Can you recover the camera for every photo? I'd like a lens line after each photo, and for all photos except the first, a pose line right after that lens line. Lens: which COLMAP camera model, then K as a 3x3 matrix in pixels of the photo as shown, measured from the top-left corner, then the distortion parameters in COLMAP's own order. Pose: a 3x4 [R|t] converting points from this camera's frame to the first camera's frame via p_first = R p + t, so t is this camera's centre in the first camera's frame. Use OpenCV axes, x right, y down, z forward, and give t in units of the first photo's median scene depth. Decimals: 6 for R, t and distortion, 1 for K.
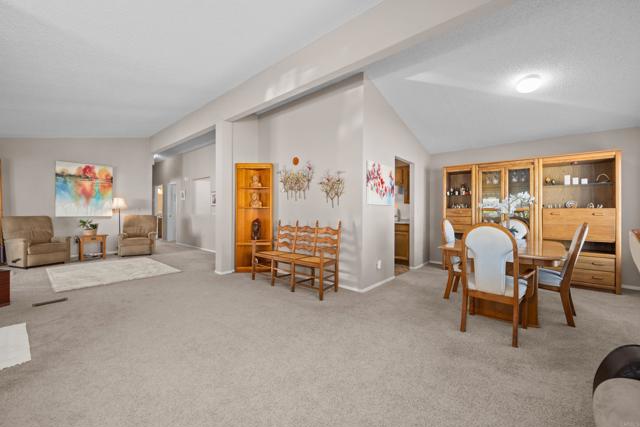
lens RADIAL K [[254.8, 0, 320.6], [0, 254.8, 211.4], [0, 0, 1]] dist [0.000847, -0.000096]
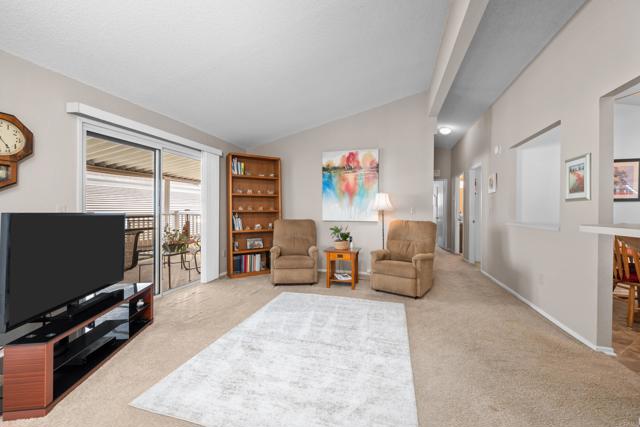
lens RADIAL K [[254.8, 0, 320.4], [0, 254.8, 212.7], [0, 0, 1]] dist [0.000847, -0.000096]
pose [[0.421684, 0.001276, -0.906742, -0.289299], [-0.000308, 0.999999, 0.001264, -0.005509], [0.906743, -0.000254, 0.421684, 0.623781]]
